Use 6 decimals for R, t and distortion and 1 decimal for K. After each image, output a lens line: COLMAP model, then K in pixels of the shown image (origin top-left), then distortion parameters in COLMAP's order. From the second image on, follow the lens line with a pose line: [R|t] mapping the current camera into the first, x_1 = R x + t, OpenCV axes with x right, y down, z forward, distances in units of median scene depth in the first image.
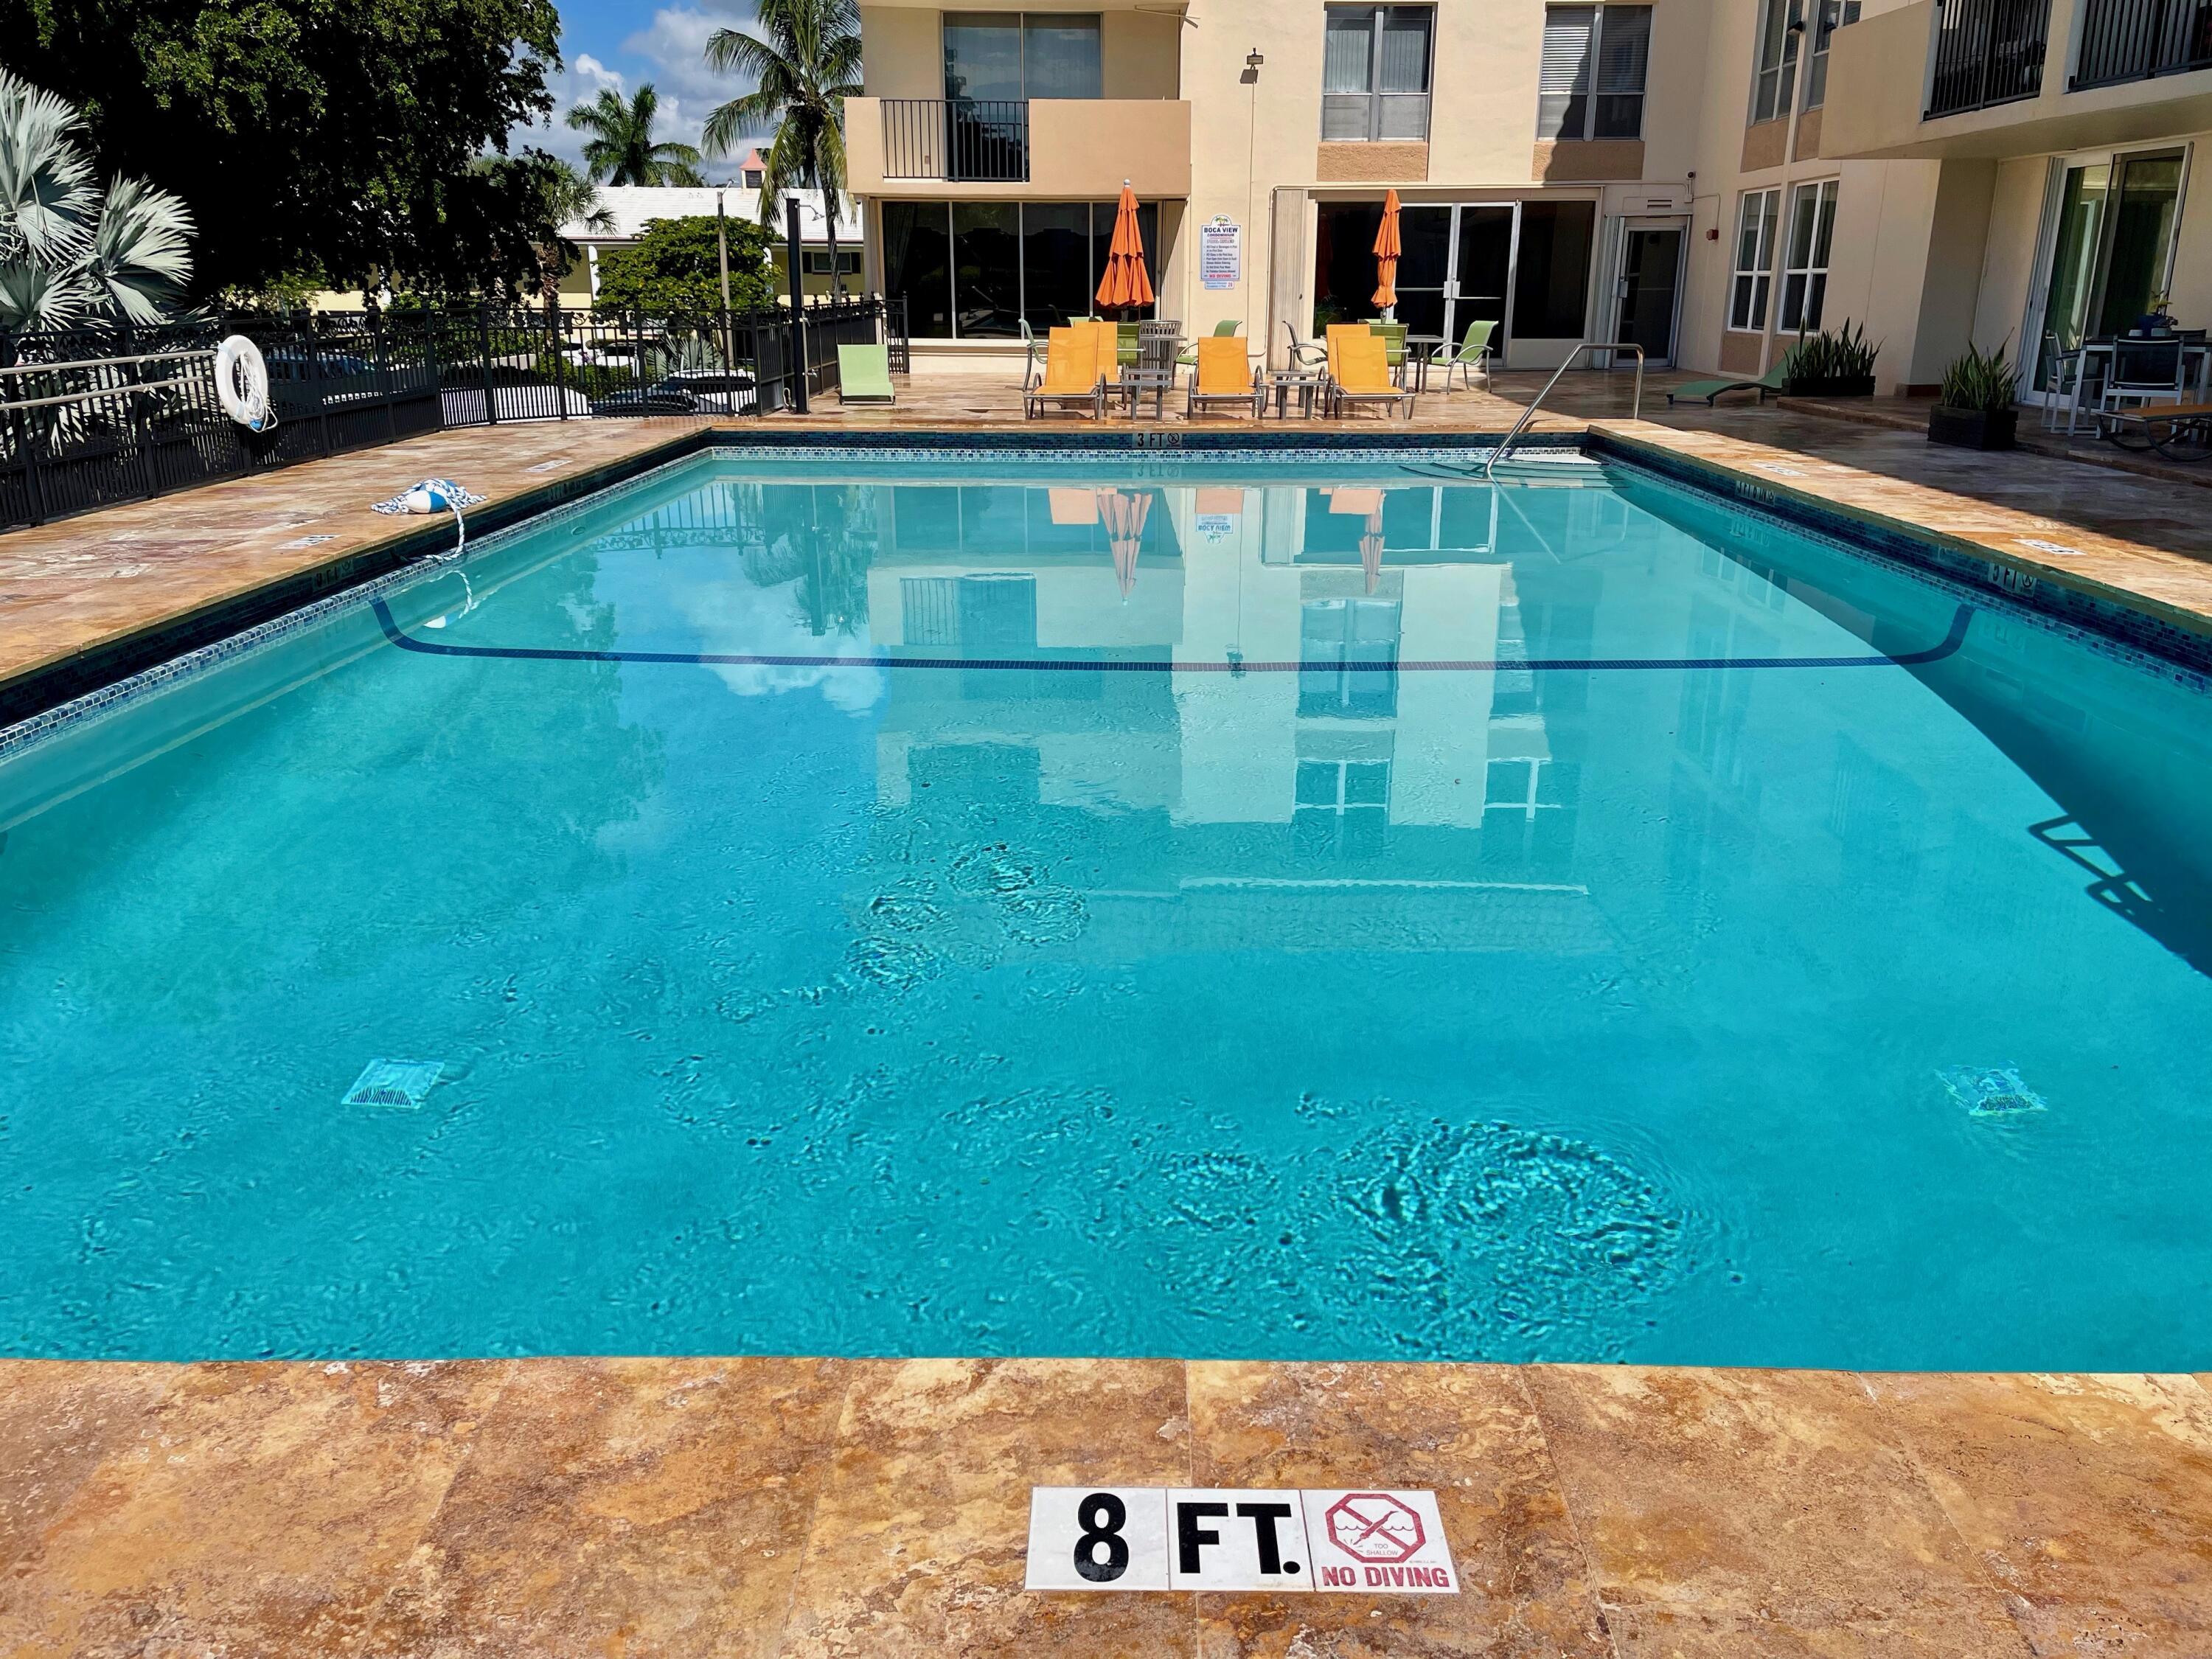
lens RADIAL K [[1665.4, 0, 1111.1], [0, 1665.4, 824.4], [0, 0, 1]] dist [0.091328, -0.114040]
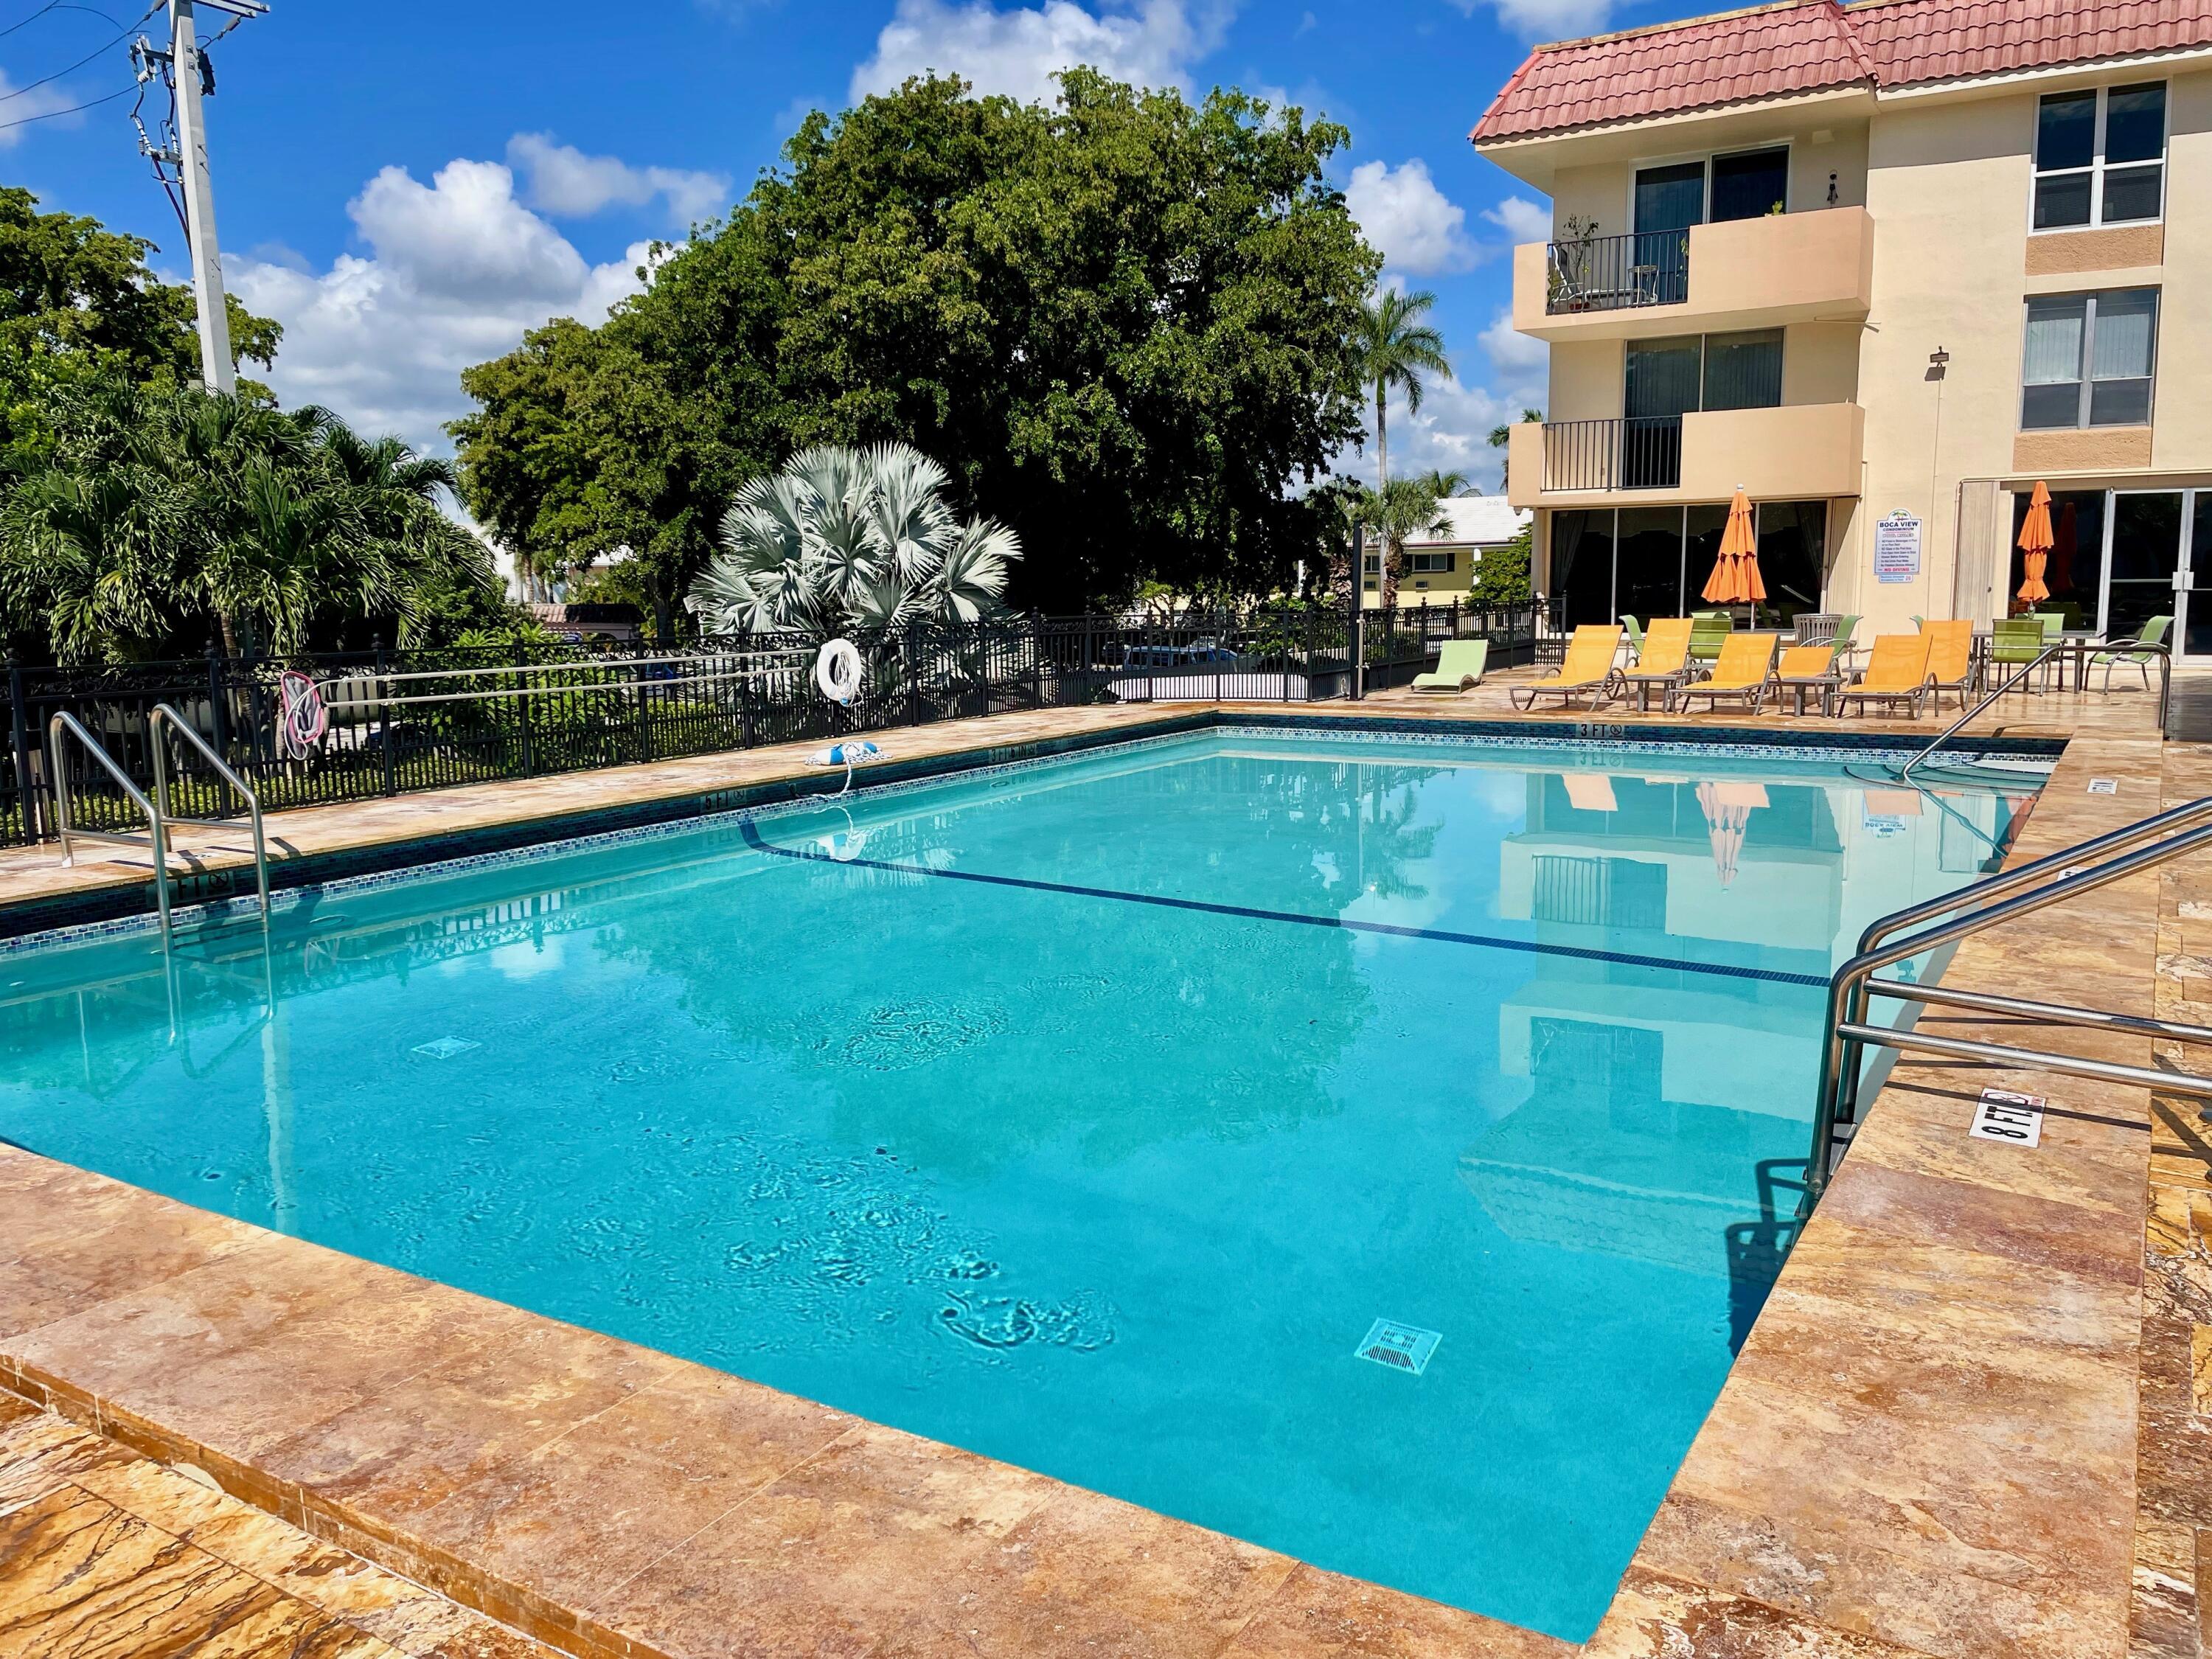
lens RADIAL K [[1665.4, 0, 1118.6], [0, 1665.4, 825.9], [0, 0, 1]] dist [0.091328, -0.114040]
pose [[0.854691, 0.061940, -0.515429, 0.200232], [-0.144551, 0.981986, -0.121689, -0.001102], [0.498607, 0.178513, 0.848248, -0.014531]]
